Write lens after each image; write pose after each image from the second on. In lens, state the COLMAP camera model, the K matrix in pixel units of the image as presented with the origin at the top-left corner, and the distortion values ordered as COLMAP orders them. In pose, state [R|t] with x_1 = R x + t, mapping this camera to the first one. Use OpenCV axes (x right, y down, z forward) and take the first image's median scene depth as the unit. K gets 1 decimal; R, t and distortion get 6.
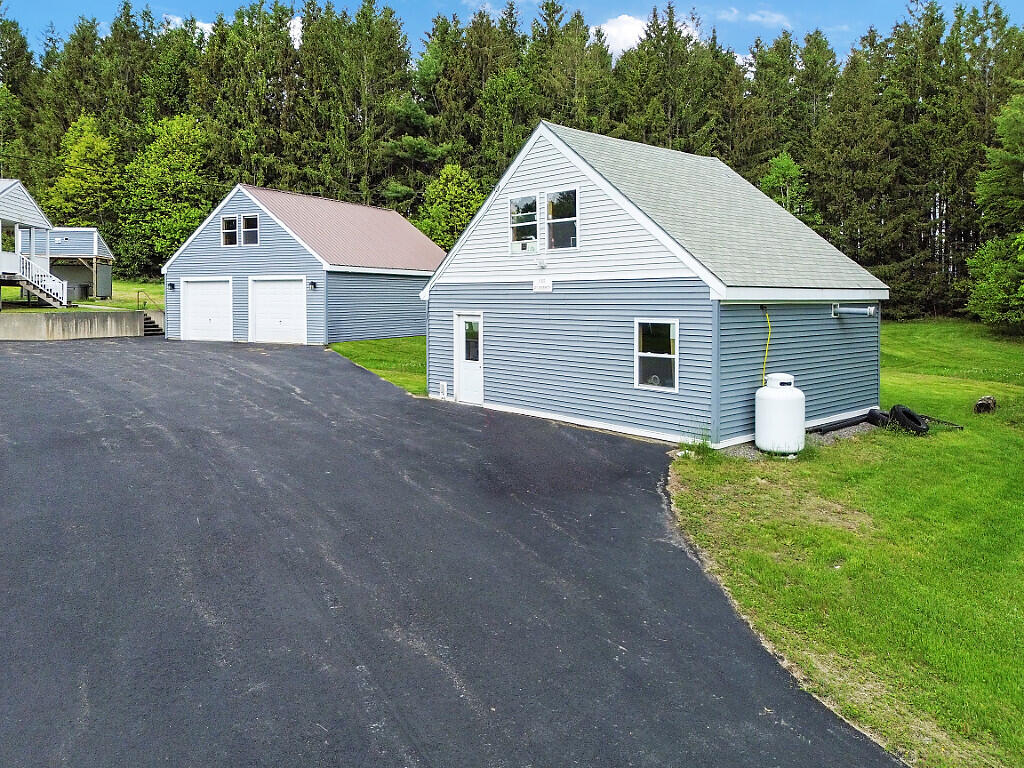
lens RADIAL K [[744.5, 0, 513.1], [0, 744.5, 315.0], [0, 0, 1]] dist [0.070007, -0.064051]
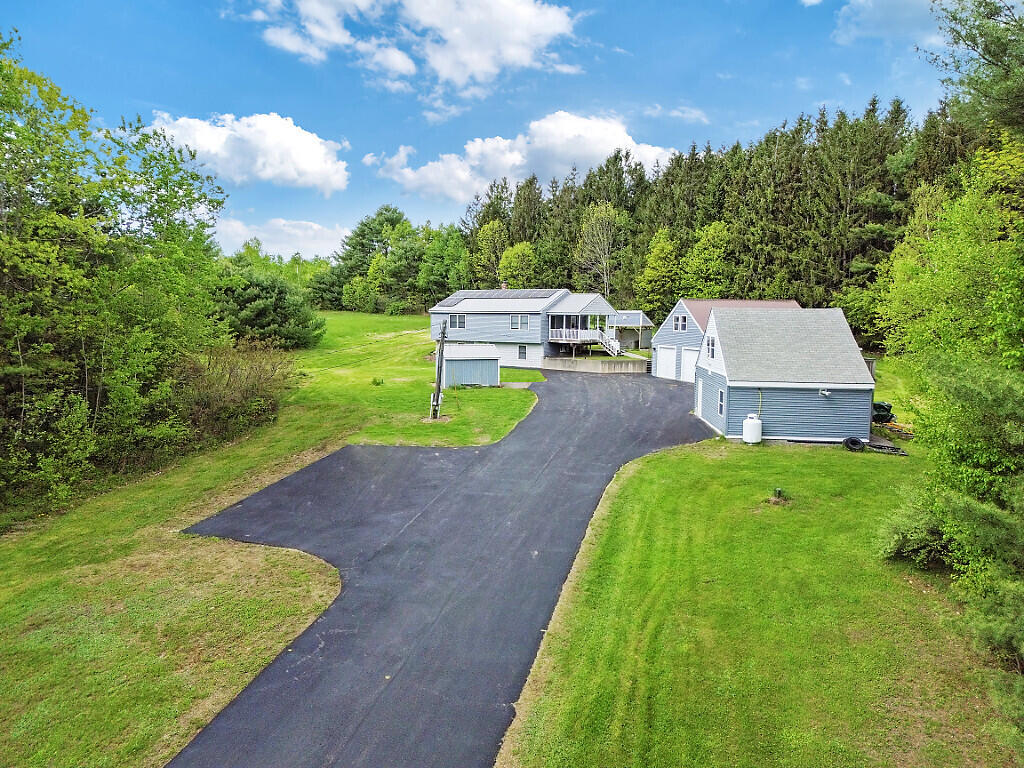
lens RADIAL K [[713.9, 0, 512.0], [0, 713.9, 384.0], [0, 0, 1]] dist [0.084920, -0.086109]
pose [[0.691278, 0.075733, -0.718609, 0.350605], [-0.029149, 0.996606, 0.076990, -0.044194], [0.722001, -0.032275, 0.691139, -0.308768]]
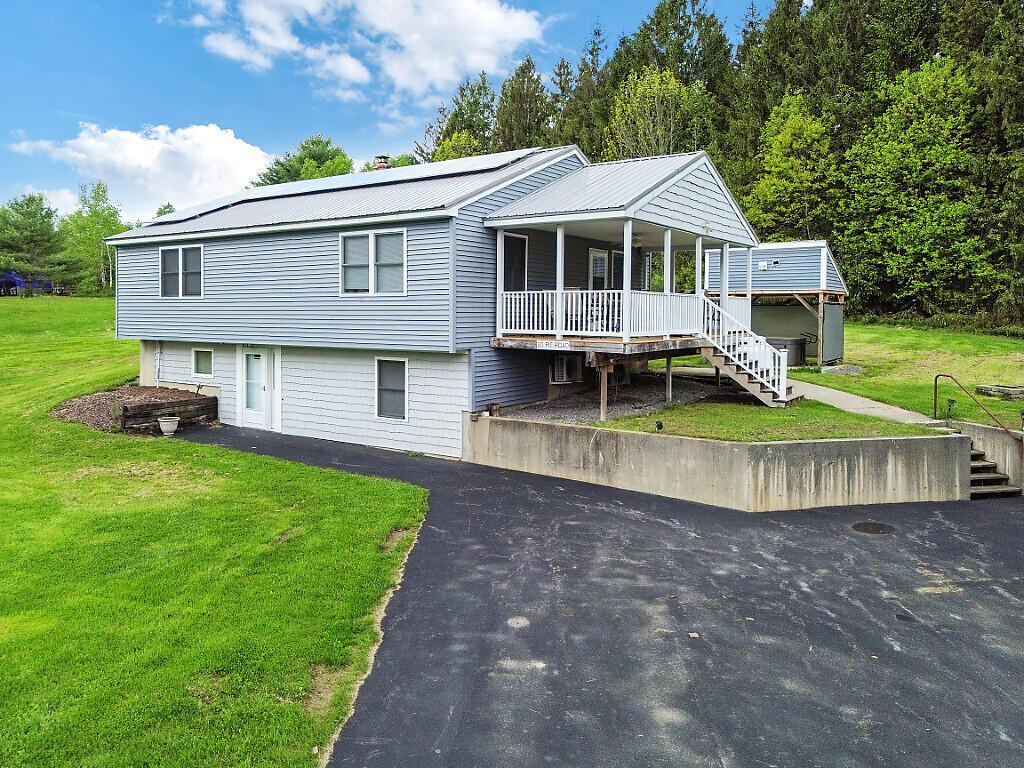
lens RADIAL K [[744.5, 0, 513.1], [0, 744.5, 315.0], [0, 0, 1]] dist [0.070007, -0.064051]
pose [[0.669592, 0.005551, -0.742709, -0.208487], [-0.023593, 0.999626, -0.013799, -0.033179], [0.742355, 0.026762, 0.669473, 0.326897]]
